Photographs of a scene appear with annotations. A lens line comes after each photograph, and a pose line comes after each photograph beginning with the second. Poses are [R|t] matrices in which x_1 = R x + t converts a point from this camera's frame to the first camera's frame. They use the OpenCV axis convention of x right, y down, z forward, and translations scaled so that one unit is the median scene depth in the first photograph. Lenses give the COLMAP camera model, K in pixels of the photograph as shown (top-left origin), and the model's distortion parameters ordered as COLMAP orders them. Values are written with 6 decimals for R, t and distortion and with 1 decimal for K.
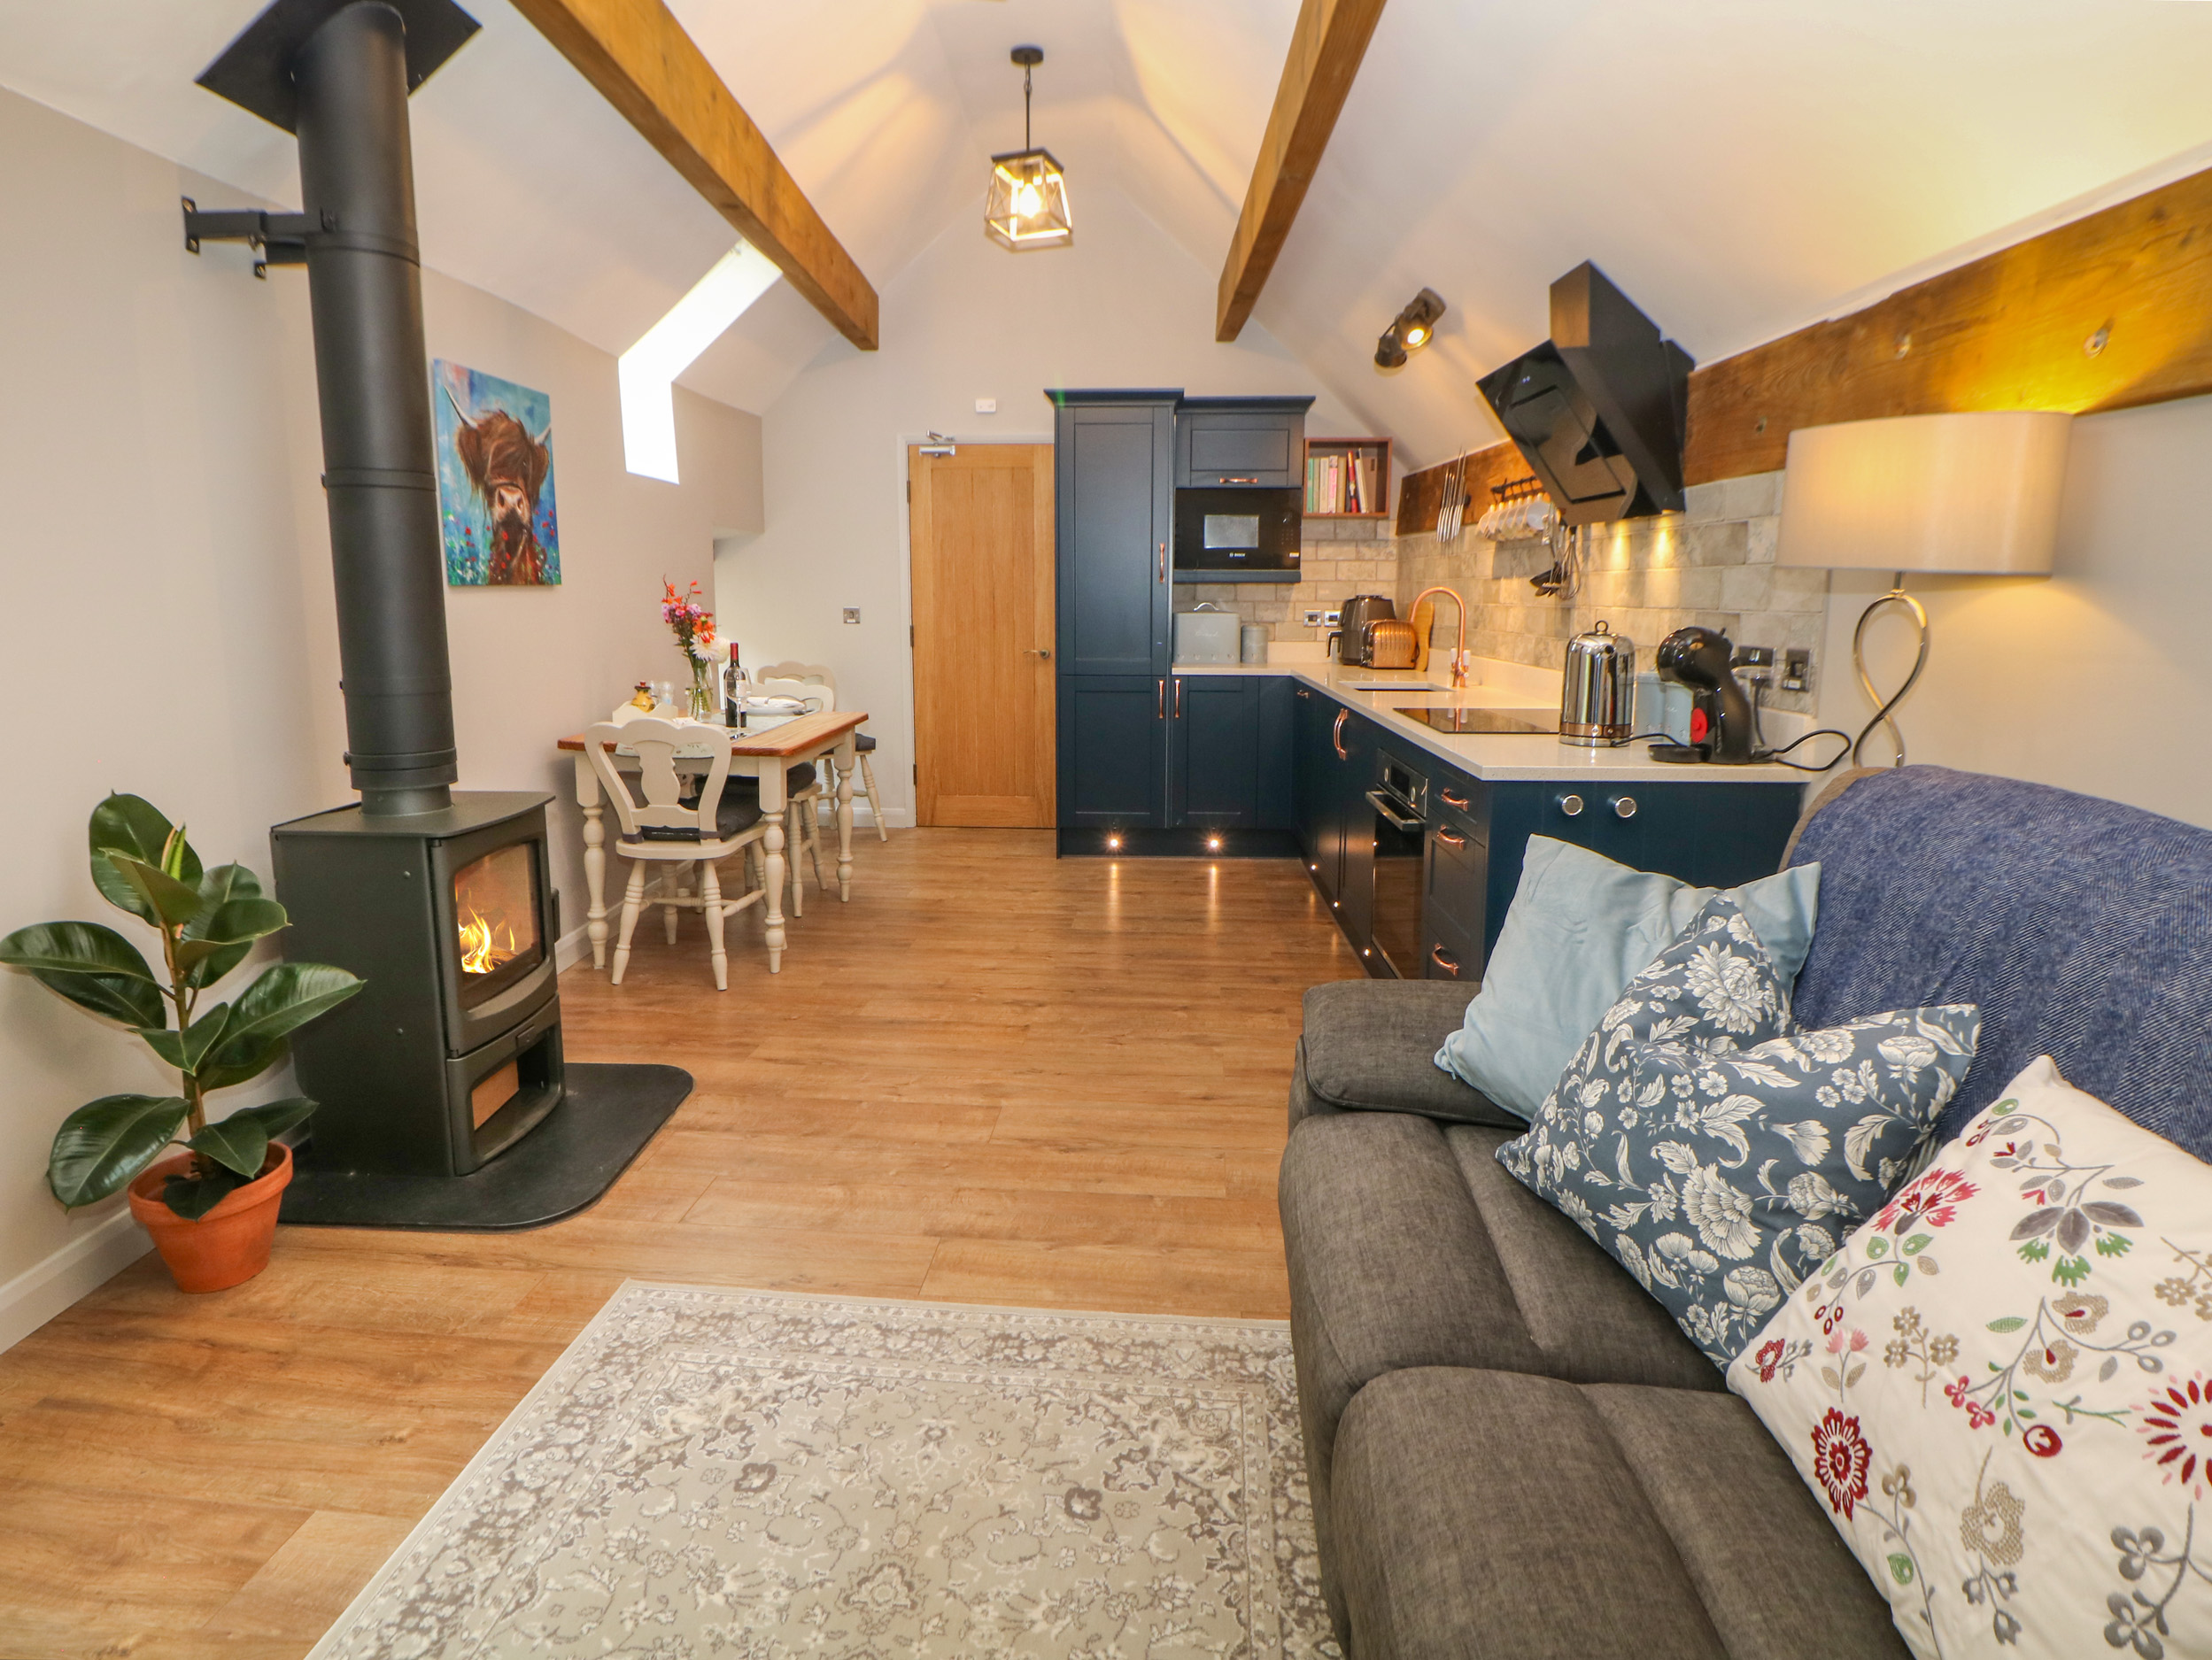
lens RADIAL K [[1133.3, 0, 1102.6], [0, 1133.3, 815.3], [0, 0, 1]] dist [-0.001208, -0.000487]
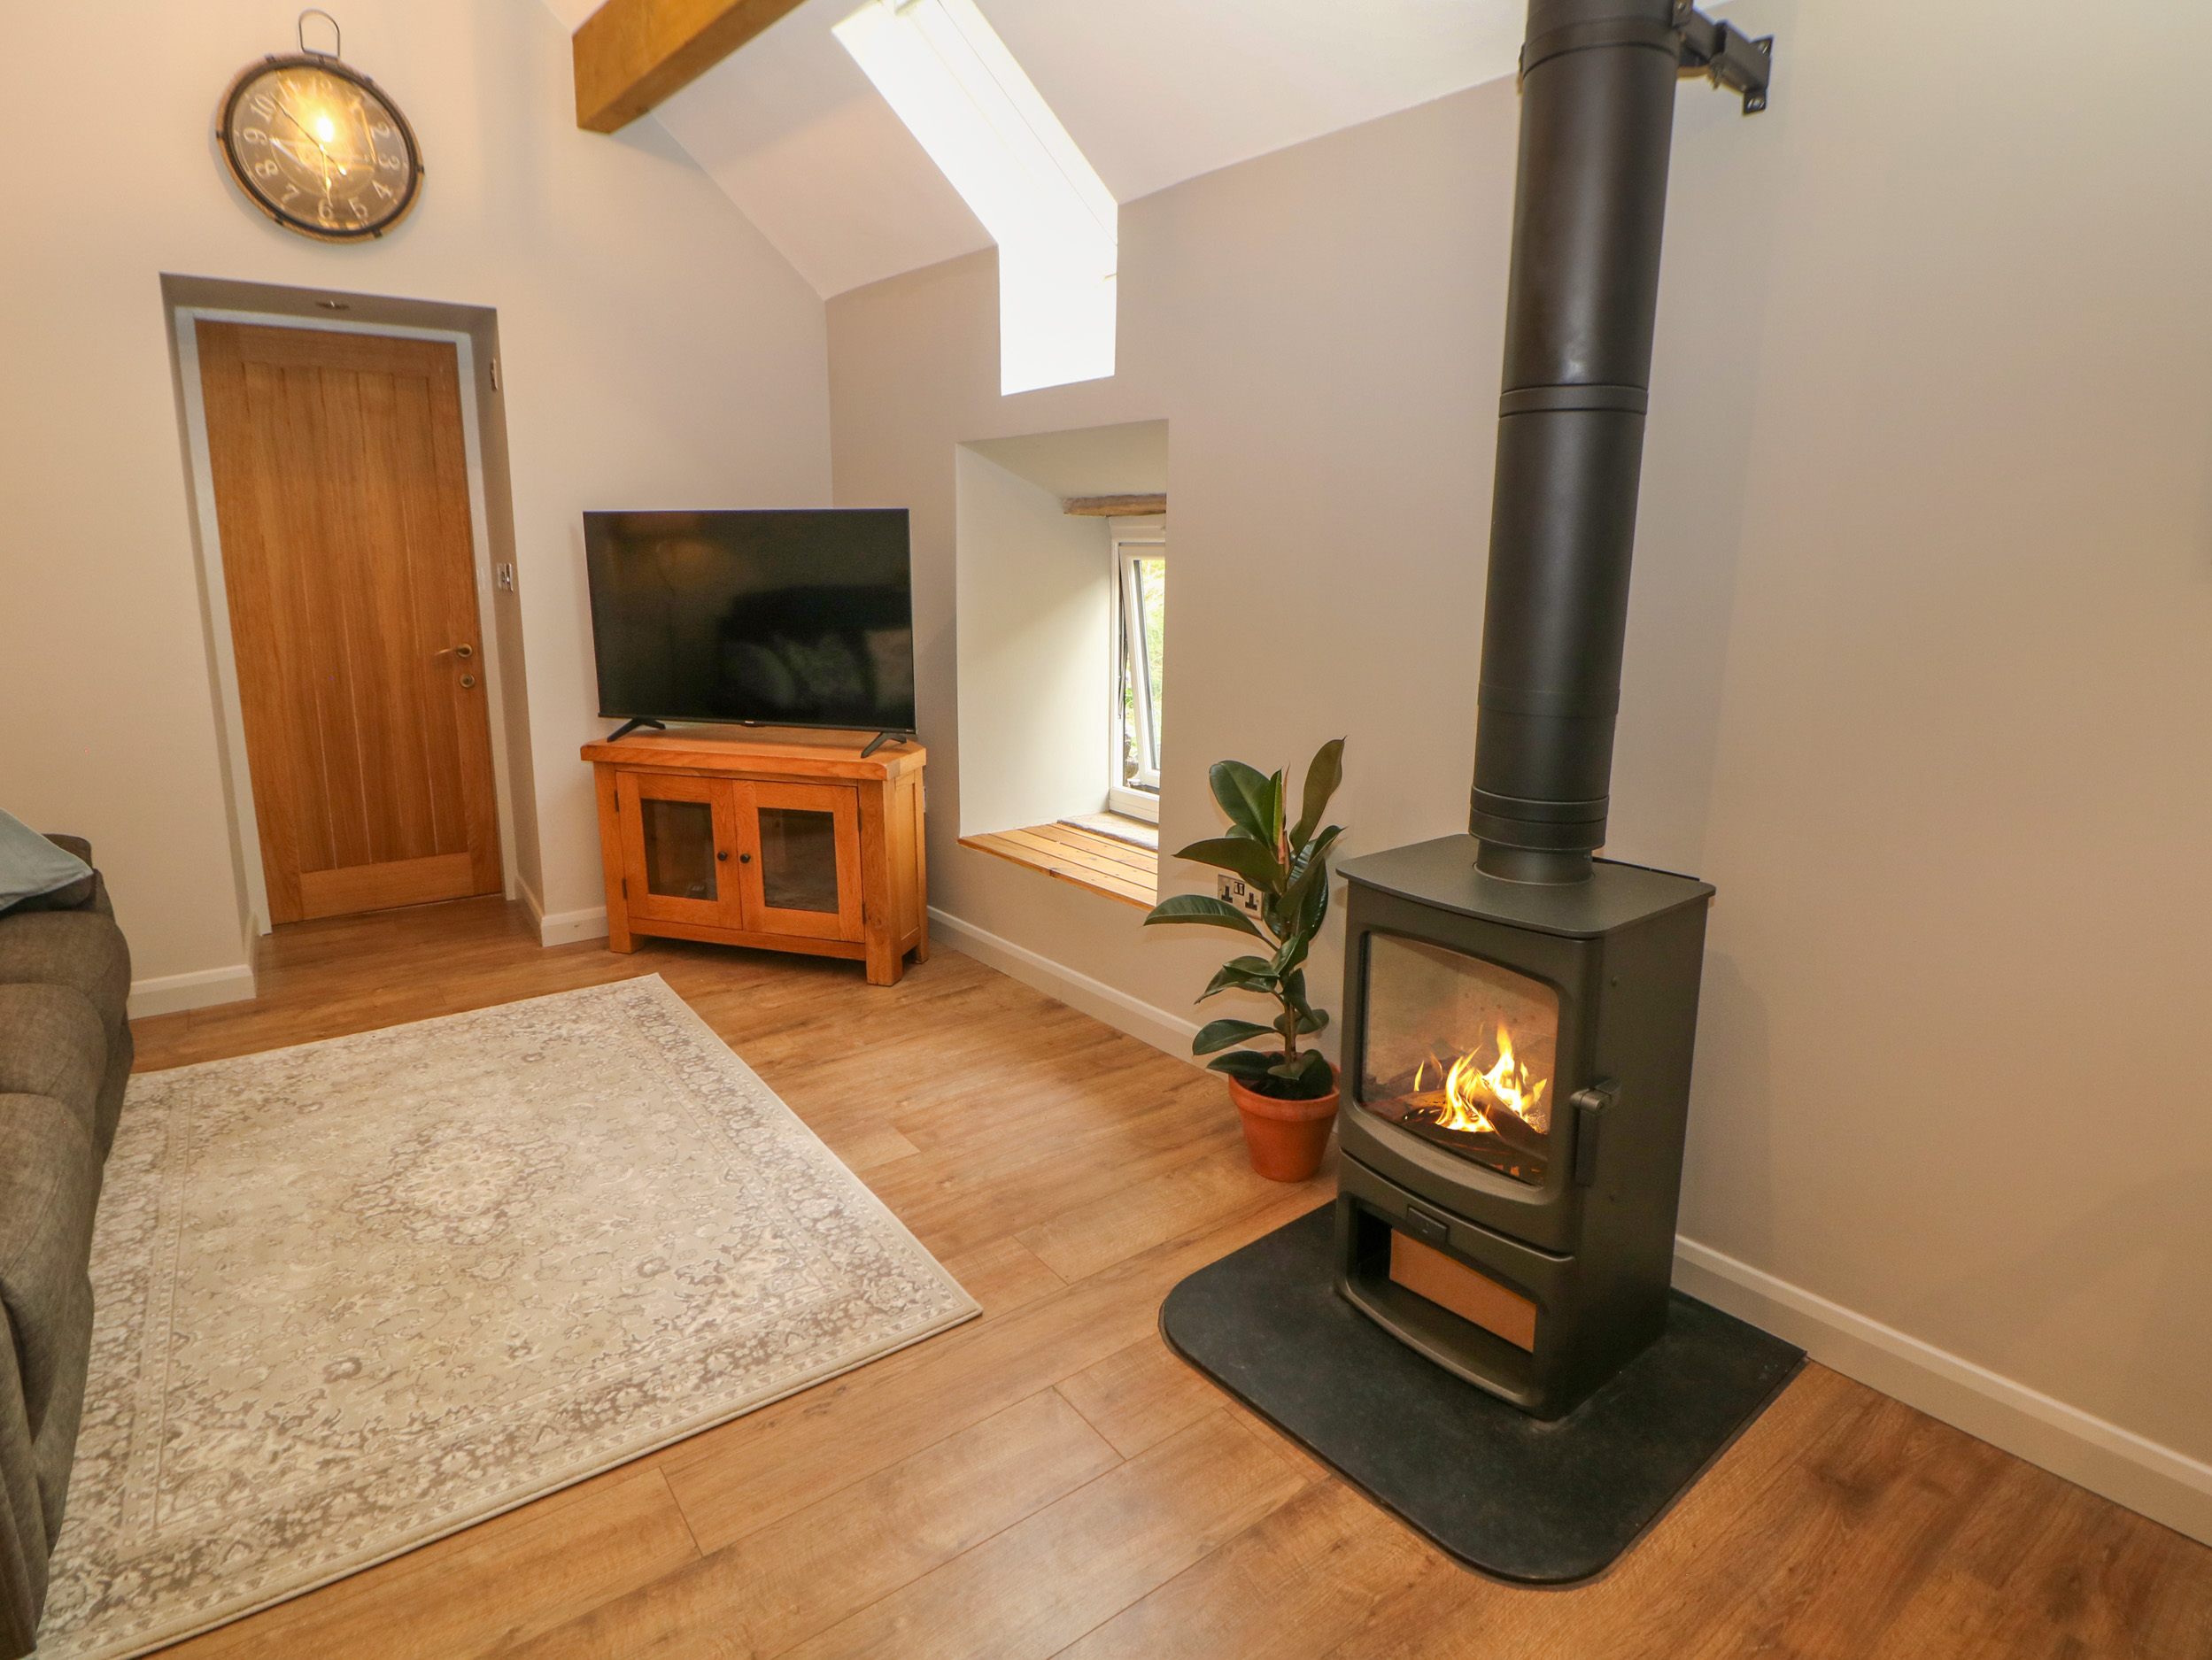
lens RADIAL K [[1193.9, 0, 1089.9], [0, 1193.9, 763.5], [0, 0, 1]] dist [-0.006244, -0.004152]
pose [[-0.762975, 0.103573, -0.638076, 0.045029], [-0.135267, 0.939648, 0.314269, -0.178759], [0.632117, 0.326091, -0.702918, 0.900080]]
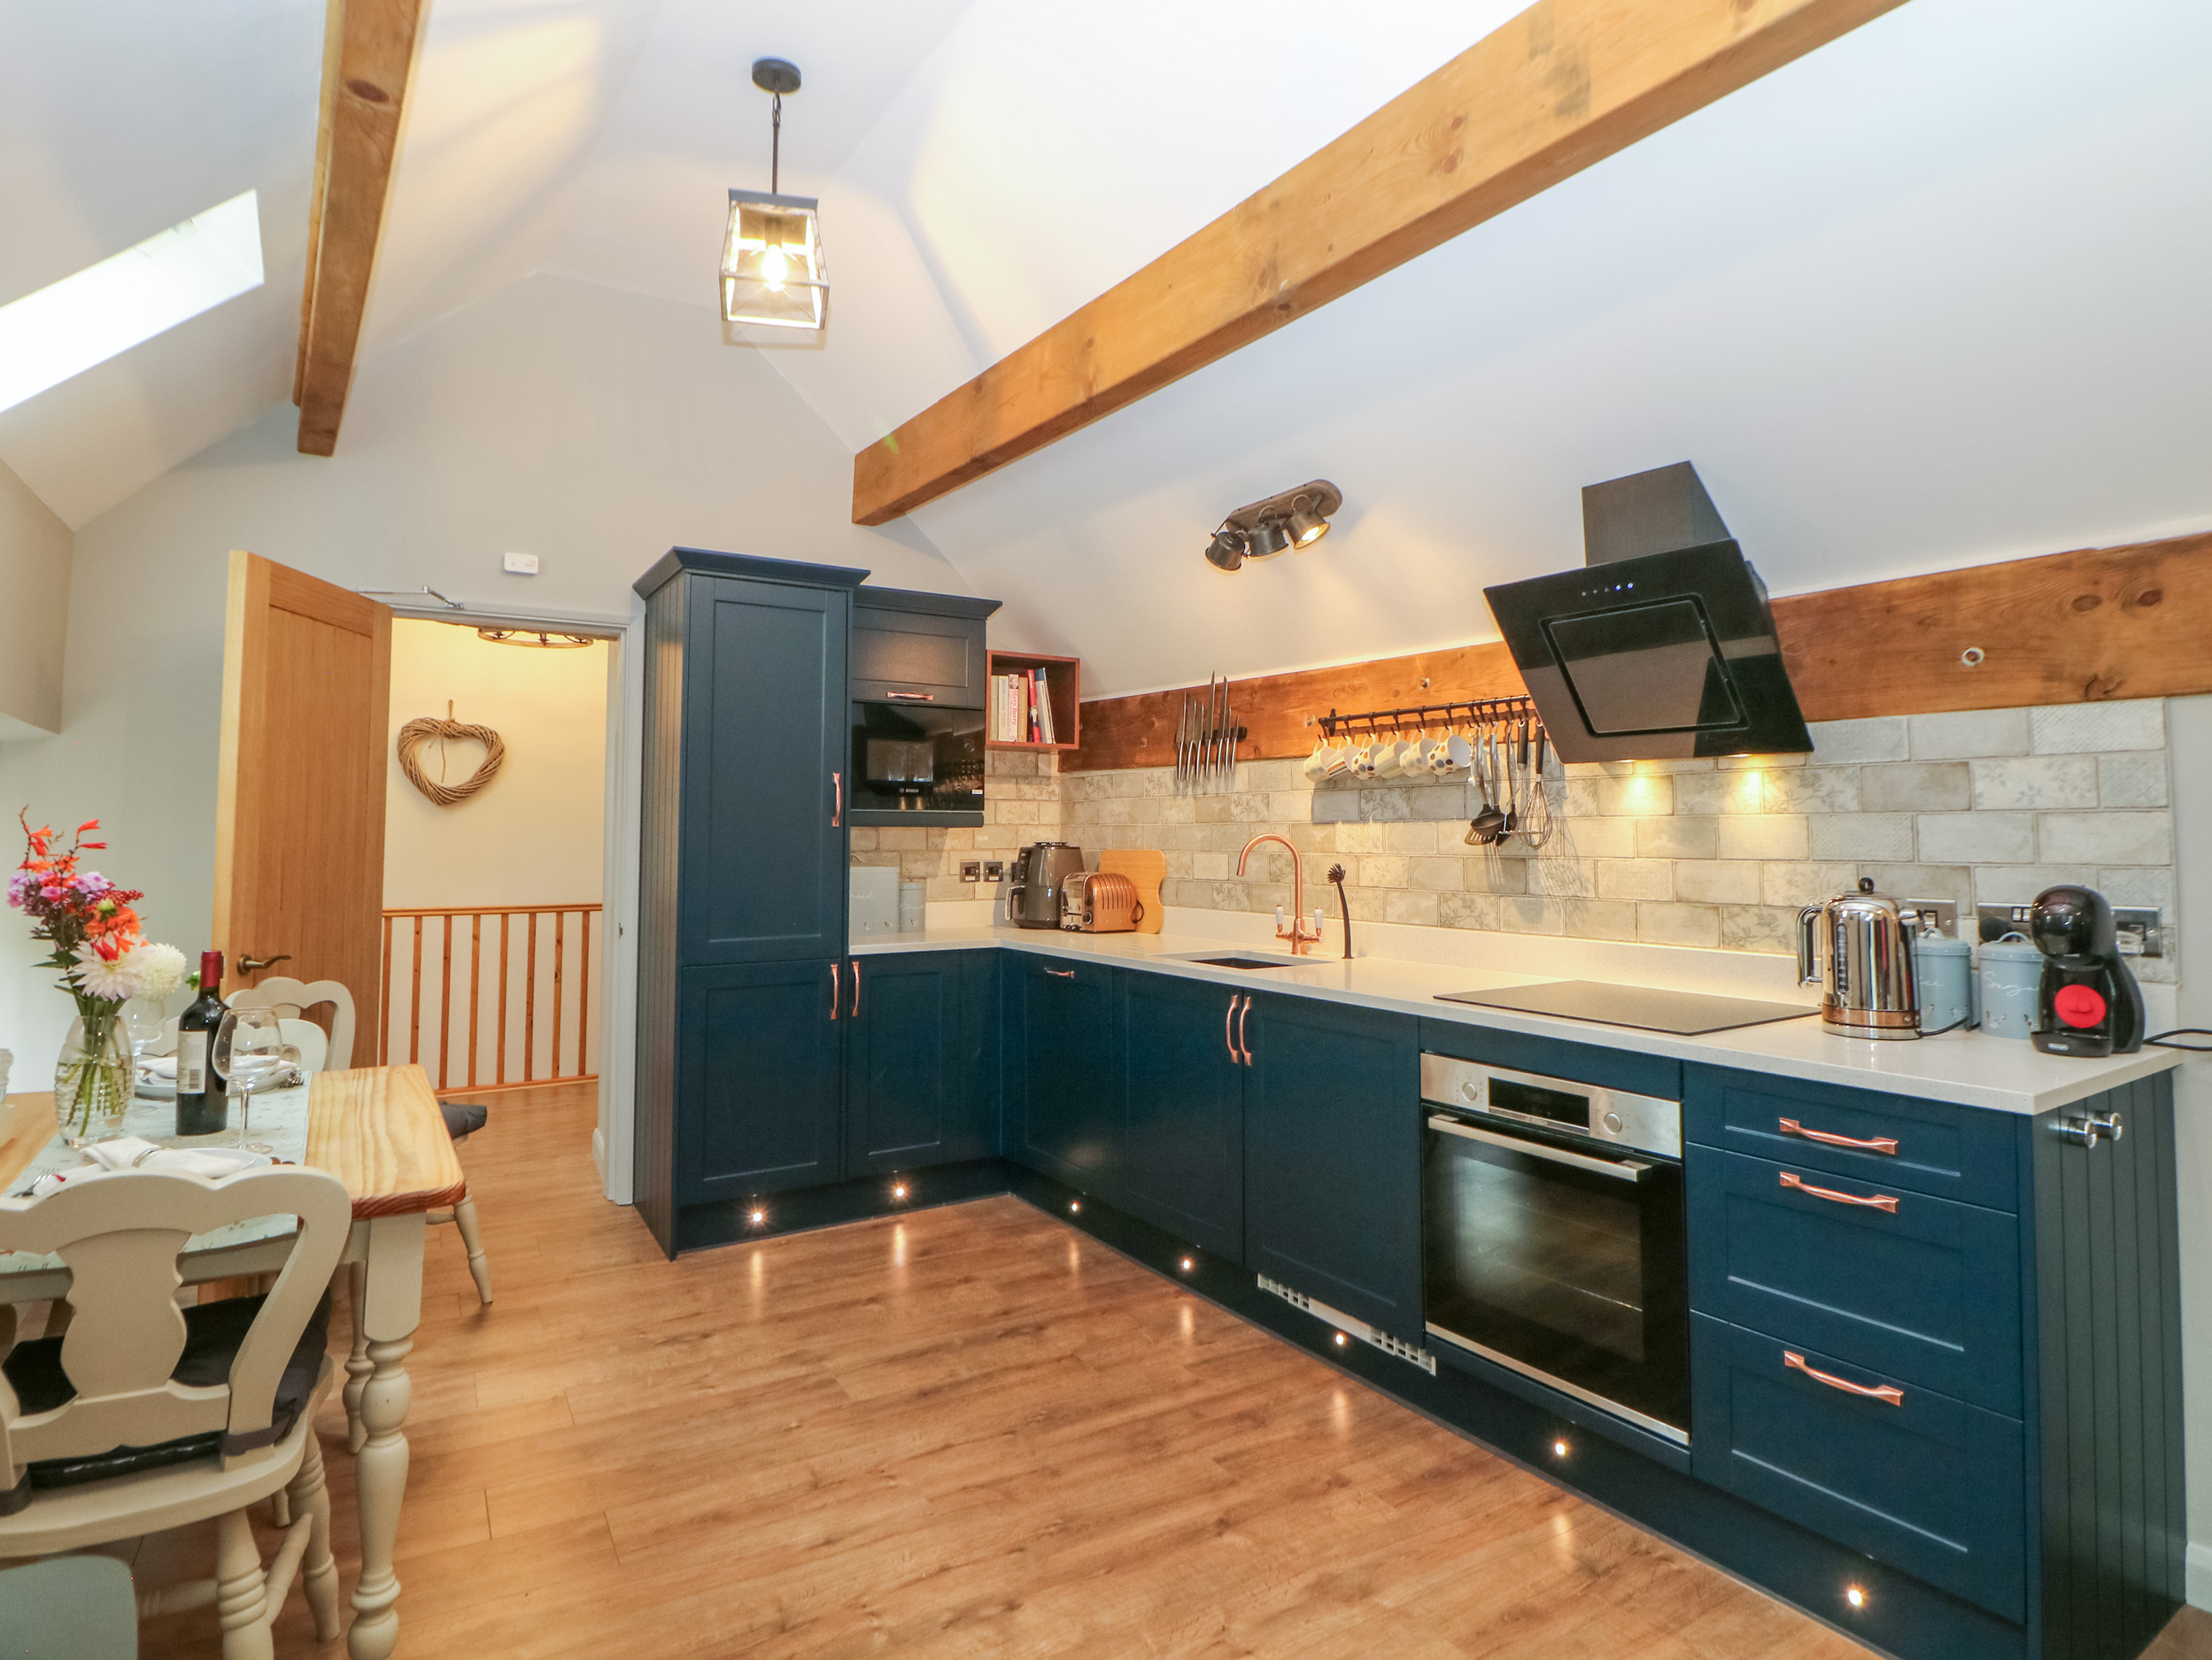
lens RADIAL K [[1193.9, 0, 1094.5], [0, 1193.9, 806.4], [0, 0, 1]] dist [-0.006244, -0.004152]
pose [[0.822764, 0.012816, 0.568239, -0.329707], [0.110720, 0.976980, -0.182348, -0.088822], [-0.557495, 0.212945, 0.802405, 0.429002]]
